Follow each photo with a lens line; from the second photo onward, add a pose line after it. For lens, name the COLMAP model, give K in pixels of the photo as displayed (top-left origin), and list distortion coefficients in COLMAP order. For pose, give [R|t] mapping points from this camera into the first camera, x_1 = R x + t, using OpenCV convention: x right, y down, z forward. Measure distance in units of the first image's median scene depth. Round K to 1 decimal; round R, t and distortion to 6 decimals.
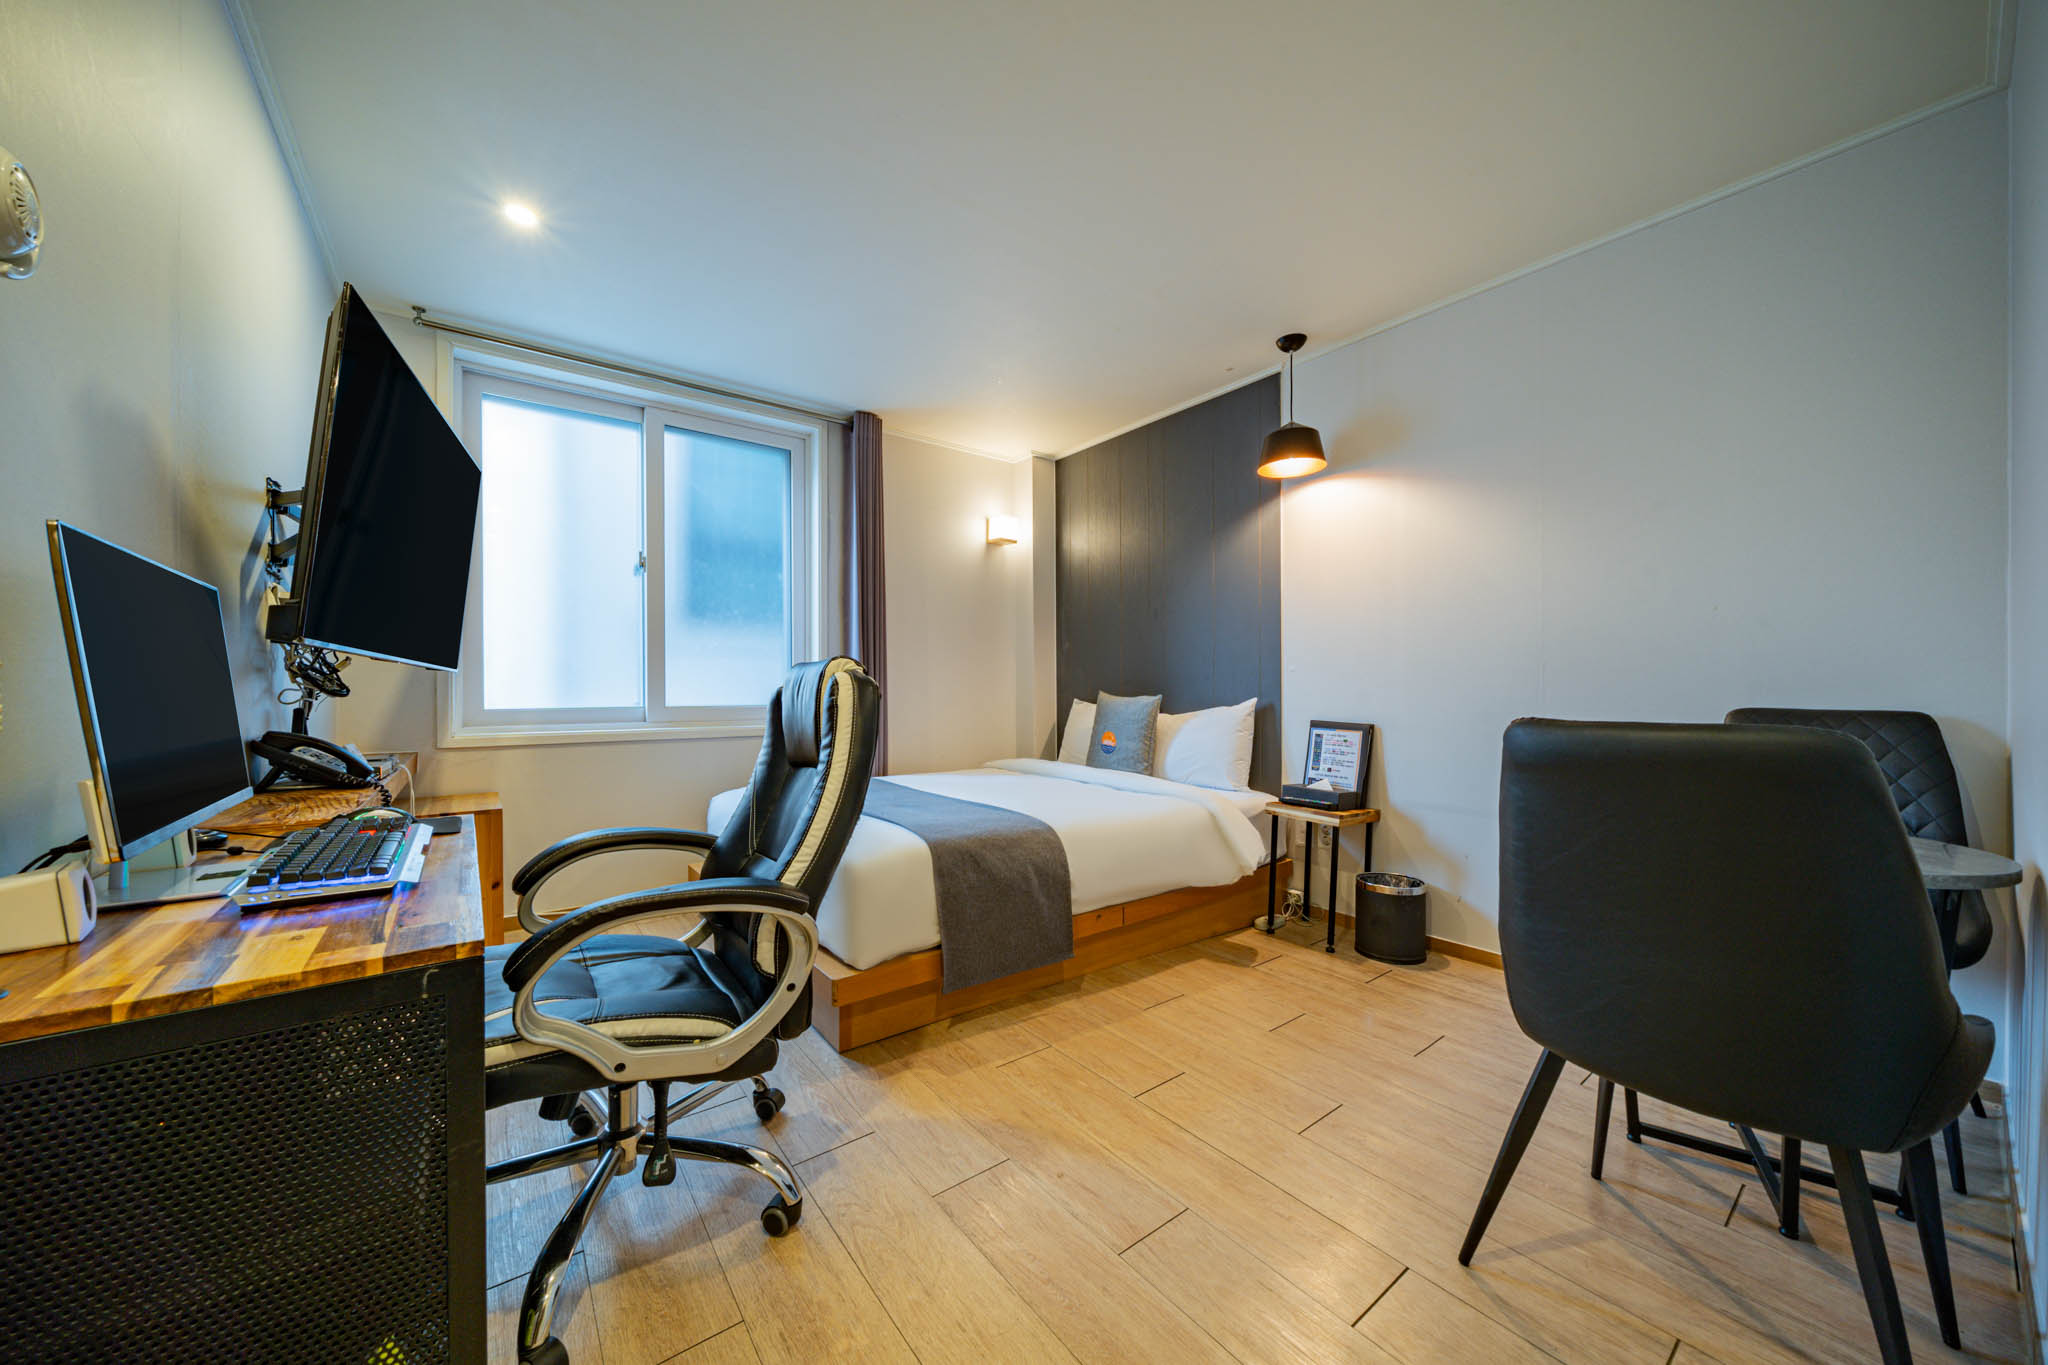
lens RADIAL K [[730.5, 0, 1028.1], [0, 730.5, 677.1], [0, 0, 1]] dist [-0.002353, -0.000216]
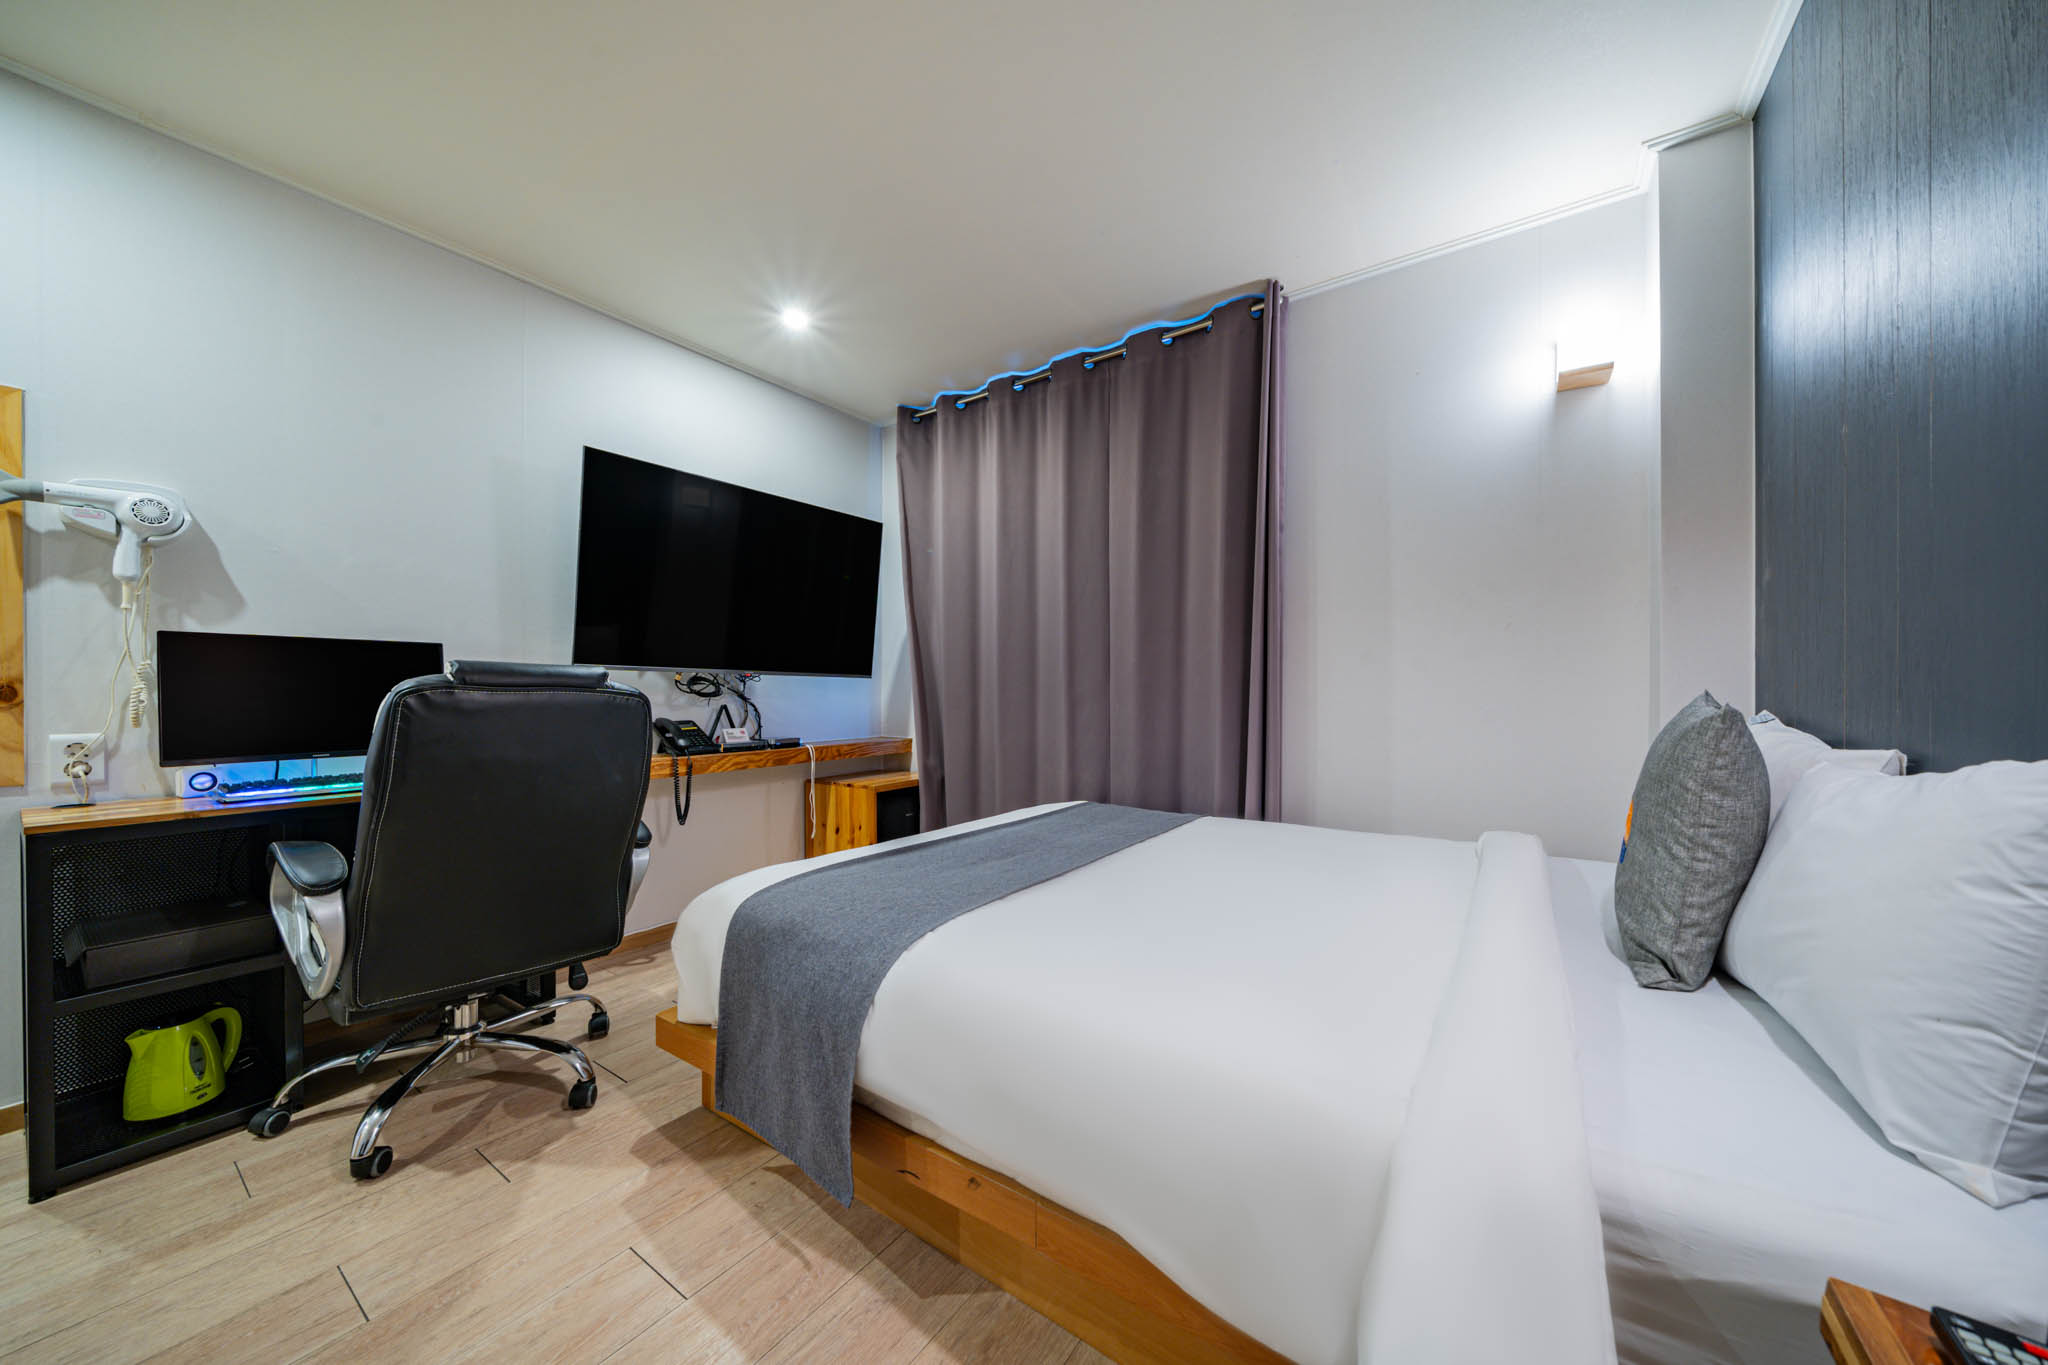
lens RADIAL K [[730.5, 0, 1028.1], [0, 730.5, 677.1], [0, 0, 1]] dist [-0.002353, -0.000216]
pose [[0.288228, 0.002408, -0.957559, 0.646221], [0.010574, 0.999928, 0.005697, 0.003317], [0.957504, -0.011767, 0.288181, 1.058439]]
